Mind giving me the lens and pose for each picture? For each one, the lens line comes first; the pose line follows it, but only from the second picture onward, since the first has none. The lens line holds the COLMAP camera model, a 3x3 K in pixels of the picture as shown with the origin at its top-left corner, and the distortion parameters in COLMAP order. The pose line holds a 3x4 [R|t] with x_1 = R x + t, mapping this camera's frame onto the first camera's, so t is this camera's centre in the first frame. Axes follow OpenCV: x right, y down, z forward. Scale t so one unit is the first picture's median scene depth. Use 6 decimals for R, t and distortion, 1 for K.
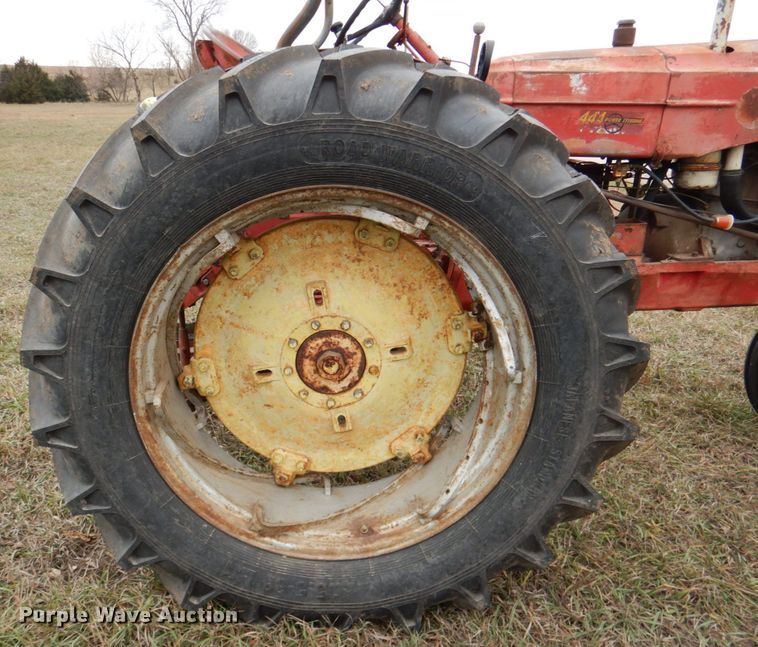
lens RADIAL K [[640.3, 0, 313.7], [0, 640.3, 323.7], [0, 0, 1]] dist [0.036519, -0.000867]
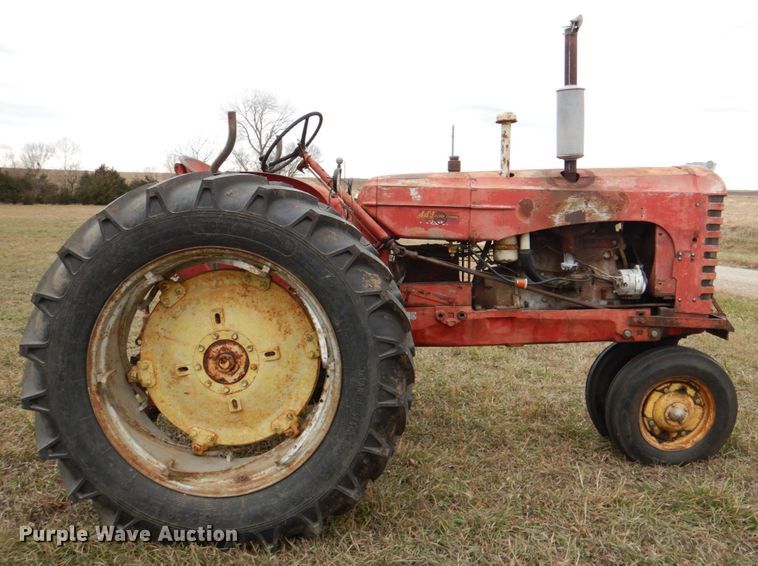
lens RADIAL K [[636.2, 0, 376.7], [0, 636.2, 262.2], [0, 0, 1]] dist [0.032843, -0.002117]
pose [[0.999954, 0.009385, 0.001846, 0.388159], [-0.008669, 0.970784, -0.239800, 0.194904], [-0.004043, 0.239773, 0.970821, -0.553767]]
